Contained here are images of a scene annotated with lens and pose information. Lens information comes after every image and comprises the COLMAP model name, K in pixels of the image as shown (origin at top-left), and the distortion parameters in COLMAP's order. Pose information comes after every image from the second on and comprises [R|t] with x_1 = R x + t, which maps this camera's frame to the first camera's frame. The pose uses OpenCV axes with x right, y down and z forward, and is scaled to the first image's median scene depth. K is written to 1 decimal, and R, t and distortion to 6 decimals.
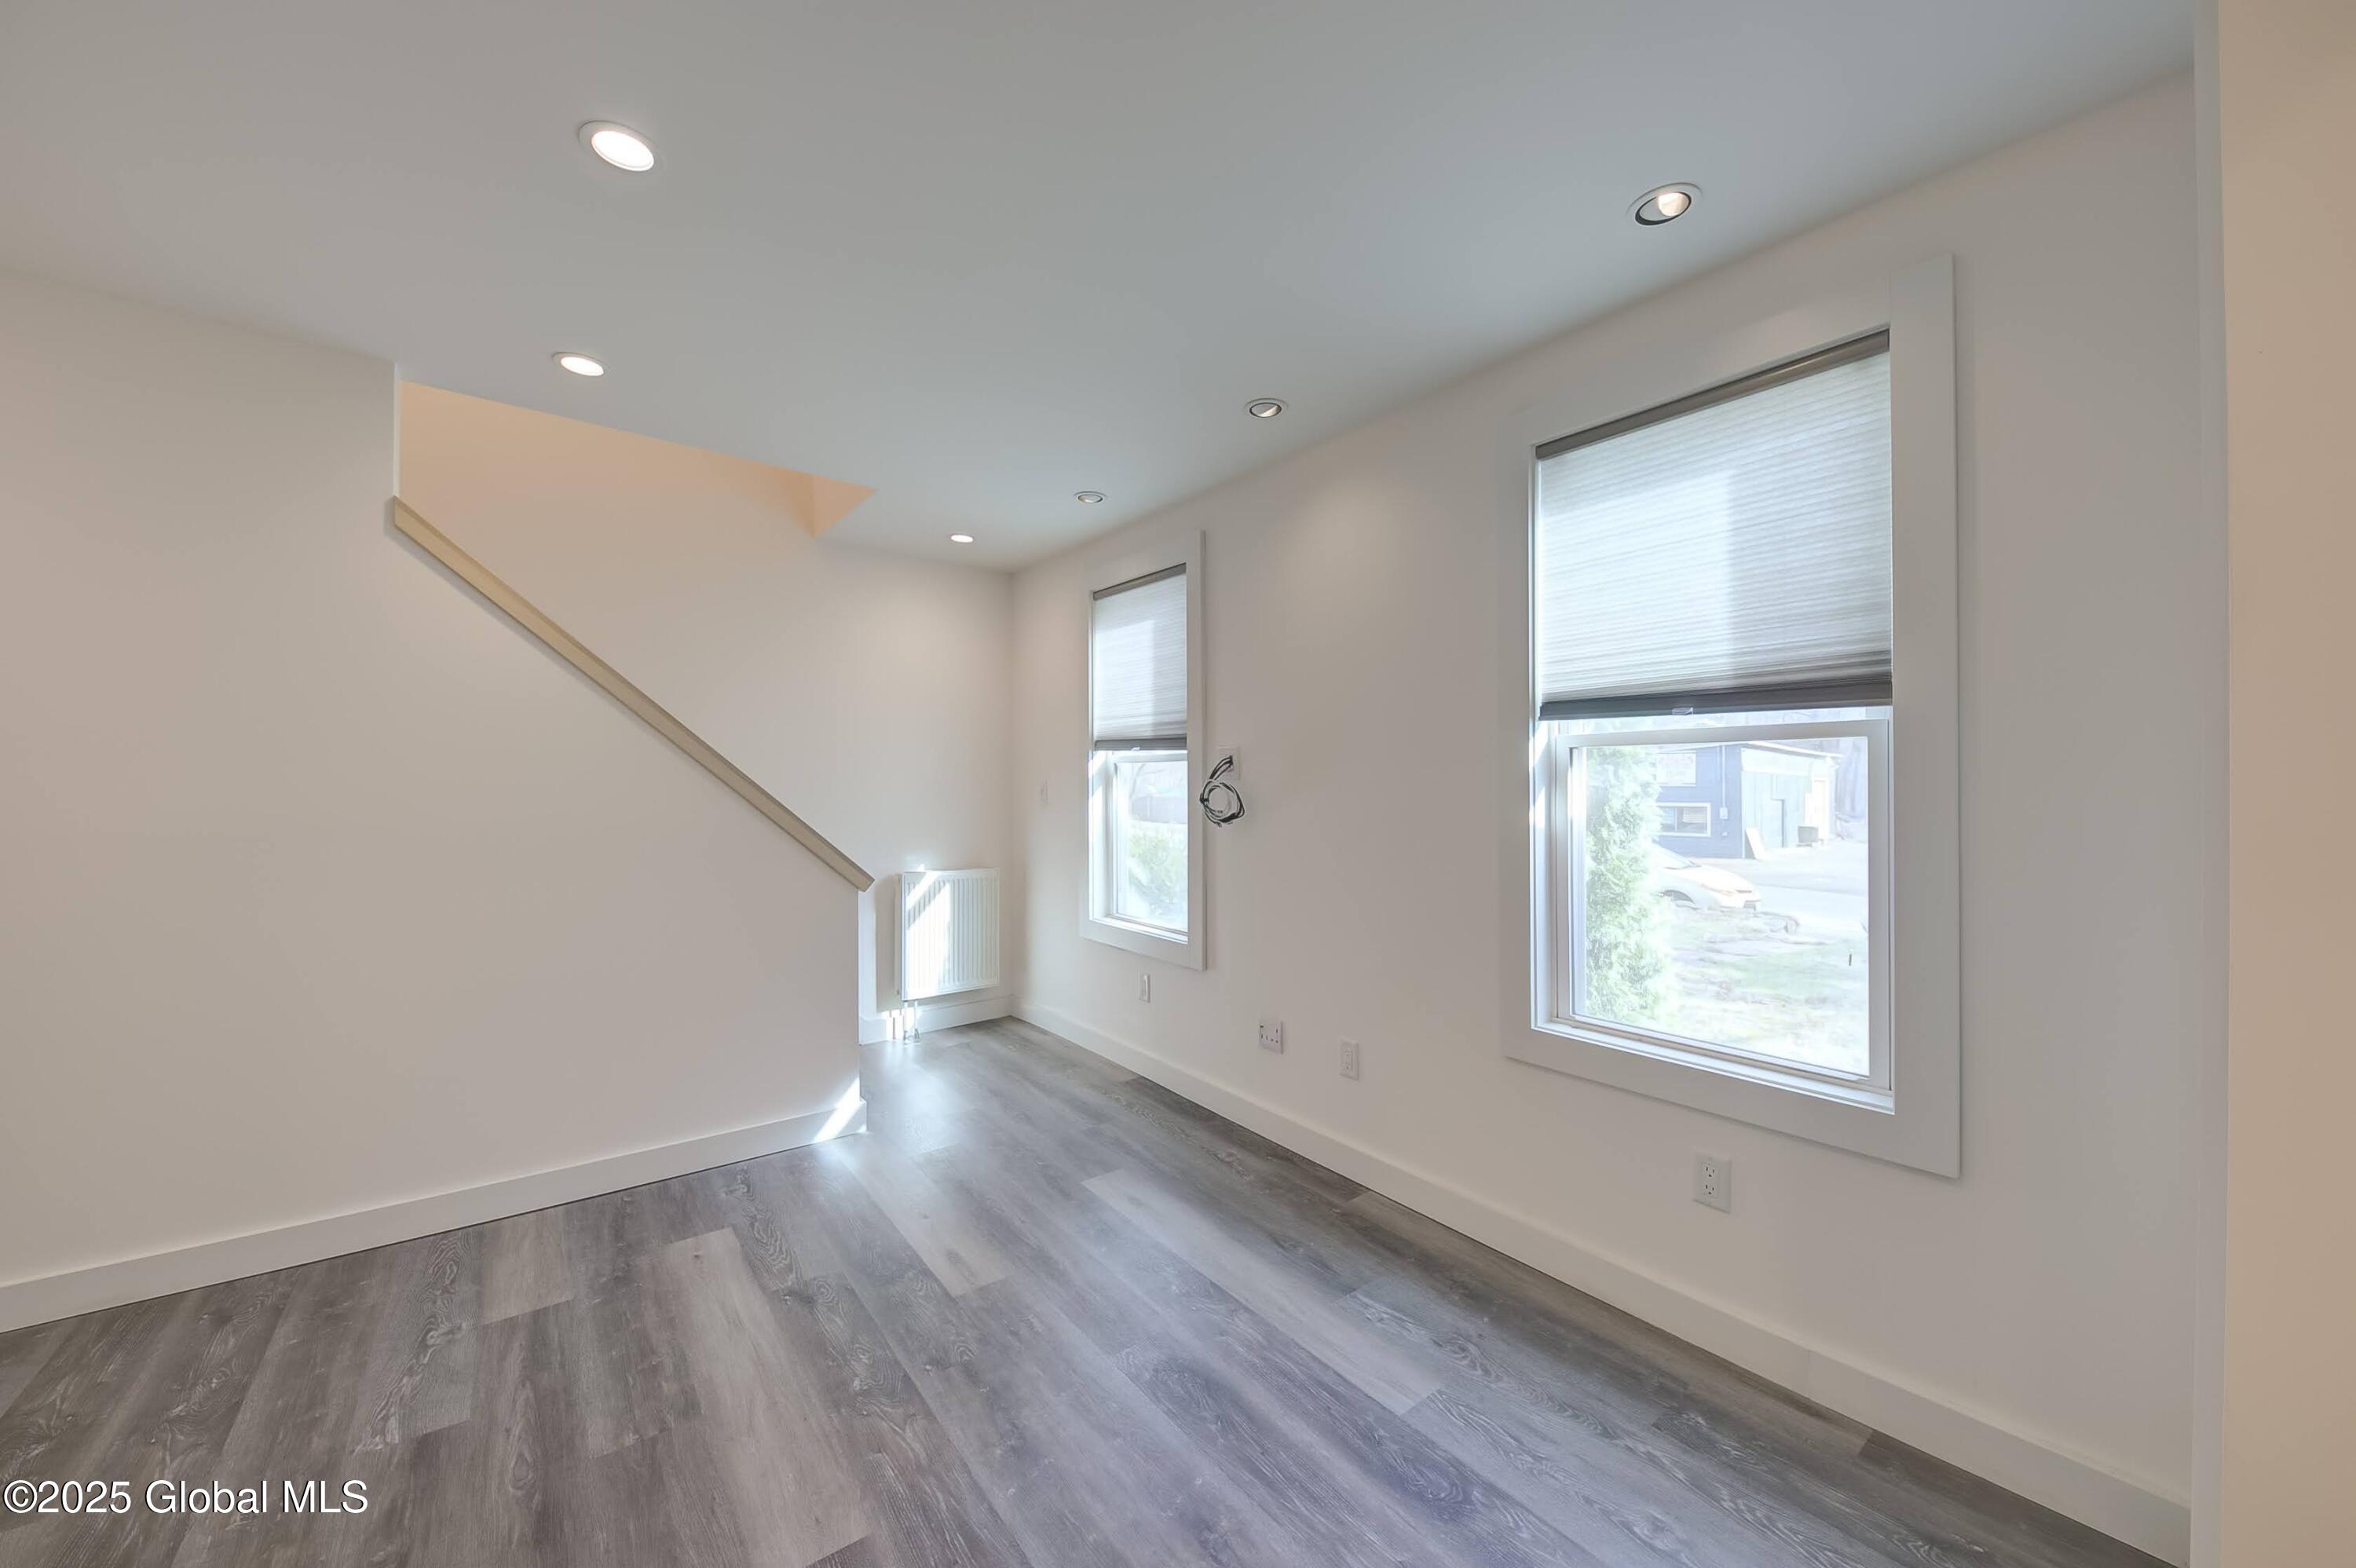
lens RADIAL K [[863.7, 0, 1166.0], [0, 863.7, 778.6], [0, 0, 1]] dist [0.000119, -0.000185]
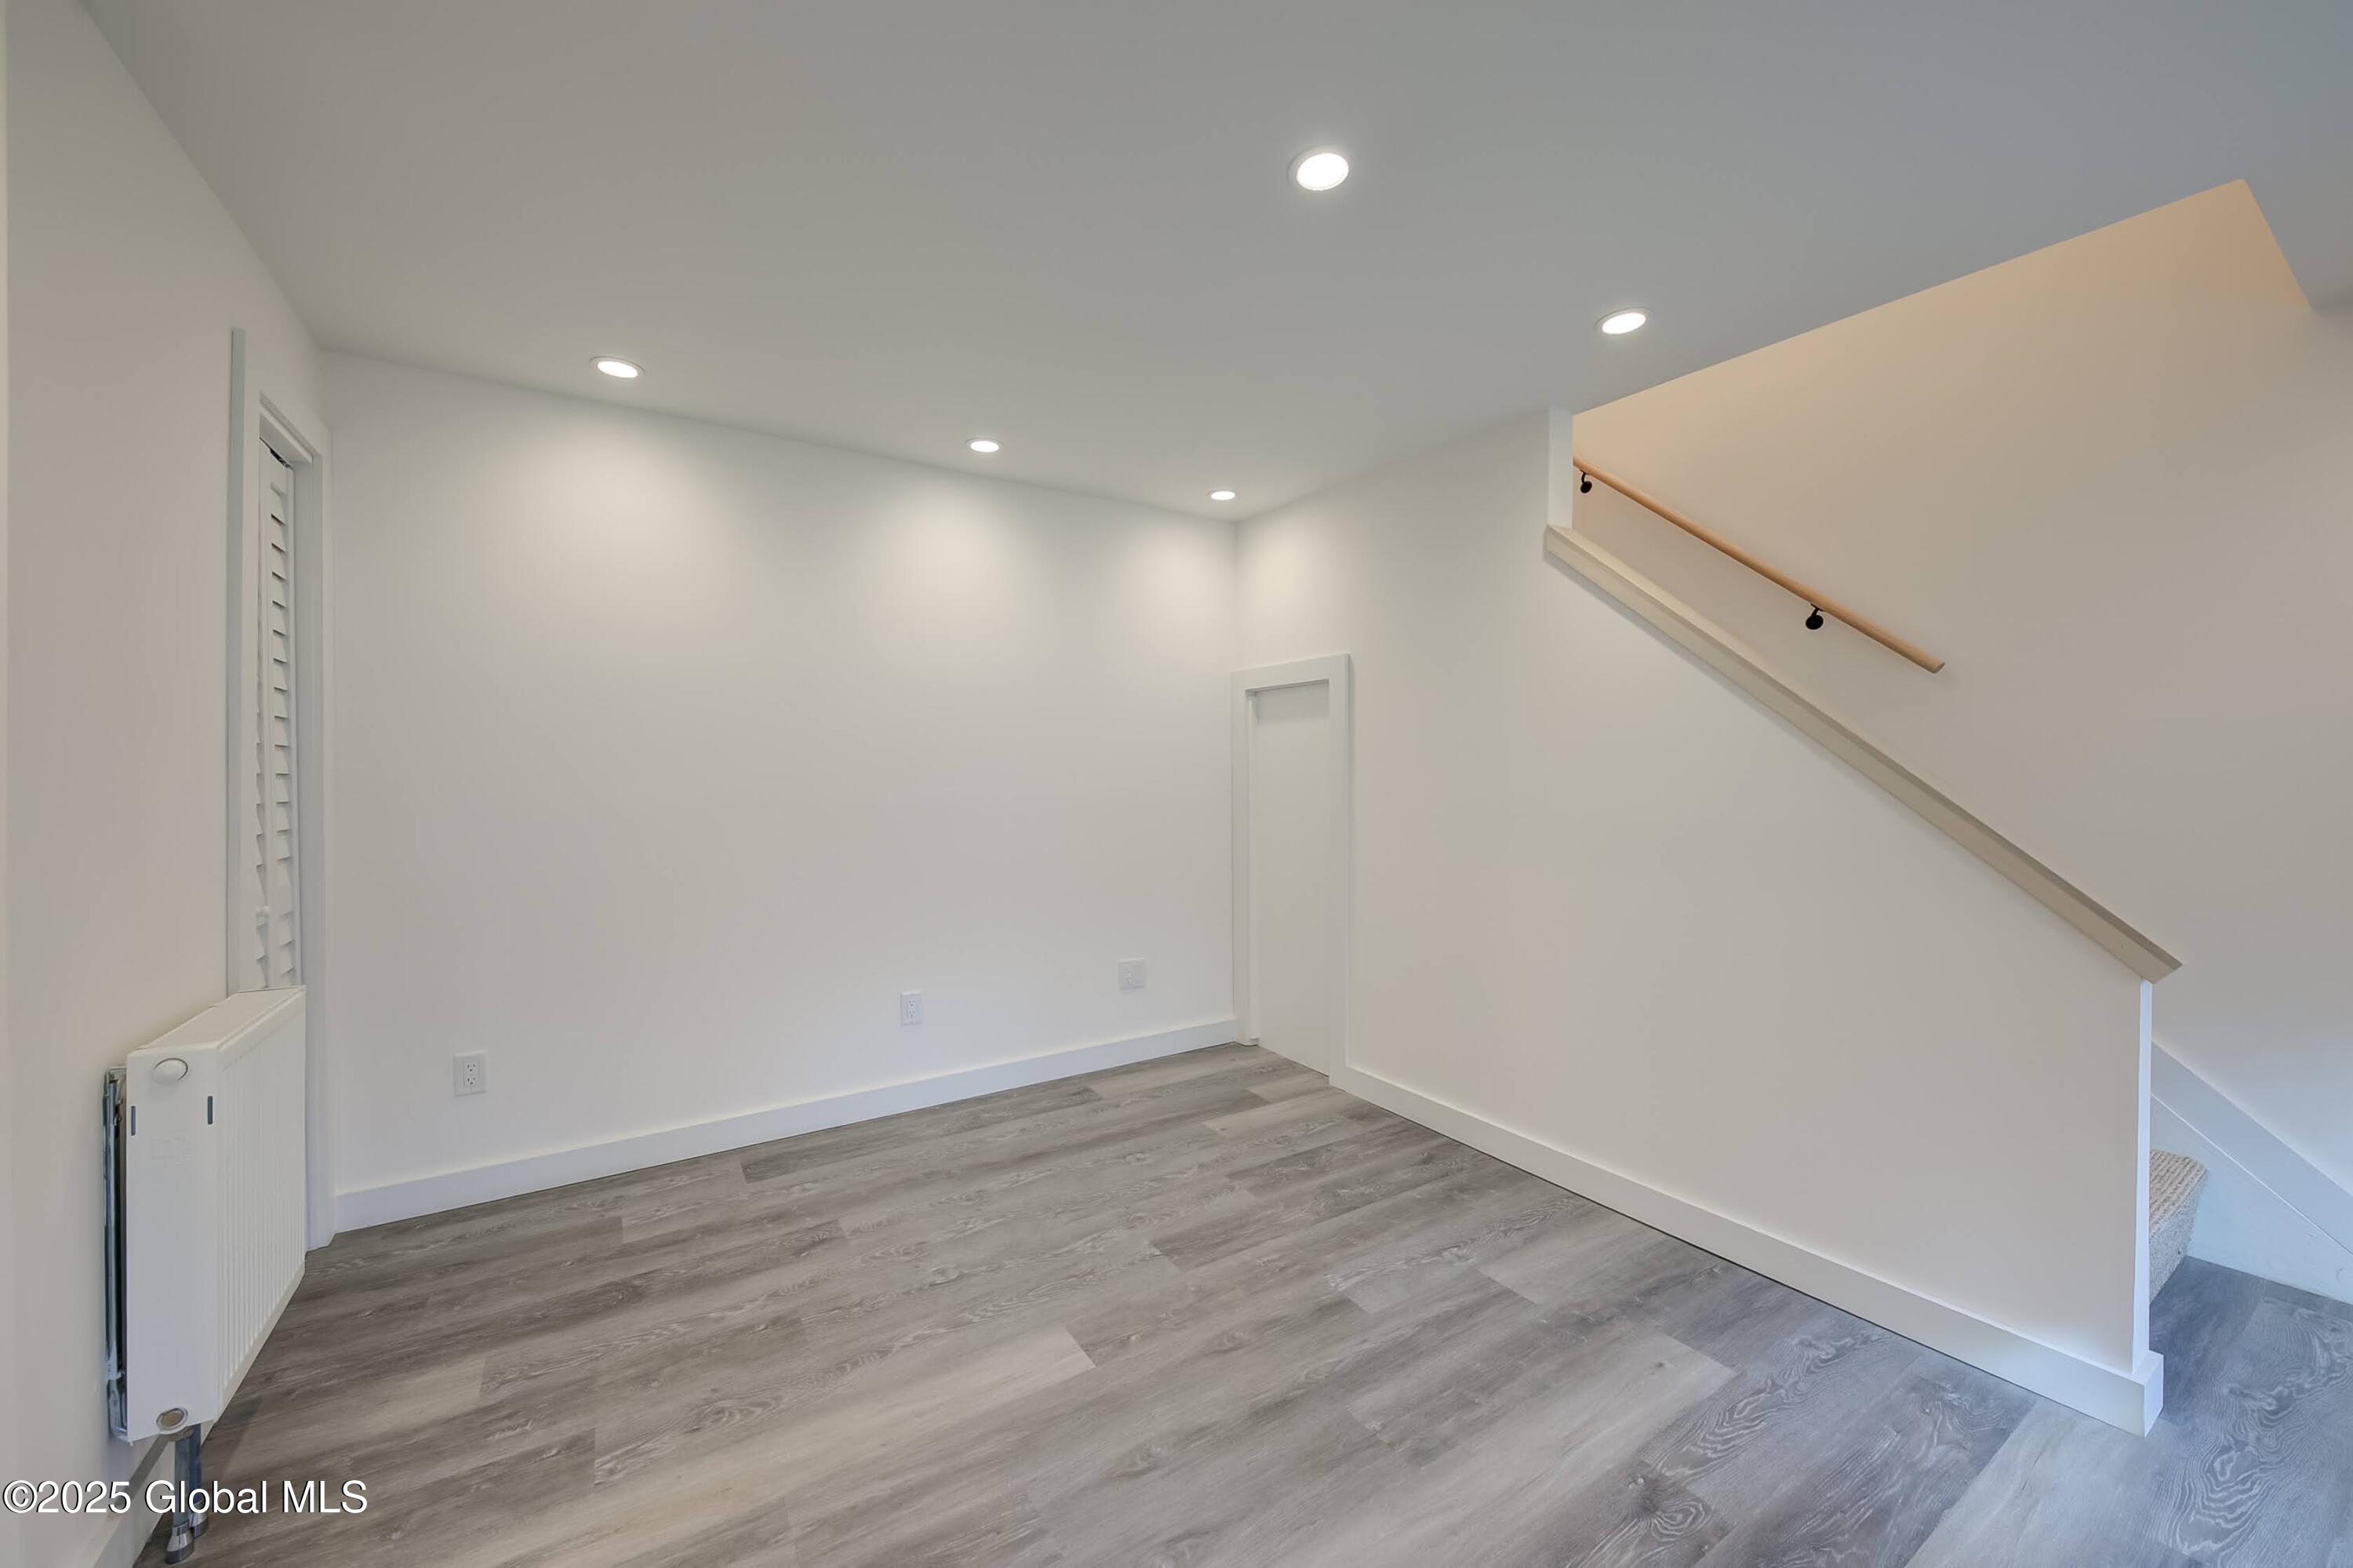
lens RADIAL K [[862.7, 0, 1161.3], [0, 862.7, 789.3], [0, 0, 1]] dist [0.000119, -0.000185]
pose [[-0.071266, 0.015274, -0.997340, 0.342008], [0.005141, 0.999875, 0.014946, 0.000082], [0.997444, -0.004063, -0.071336, 0.706959]]
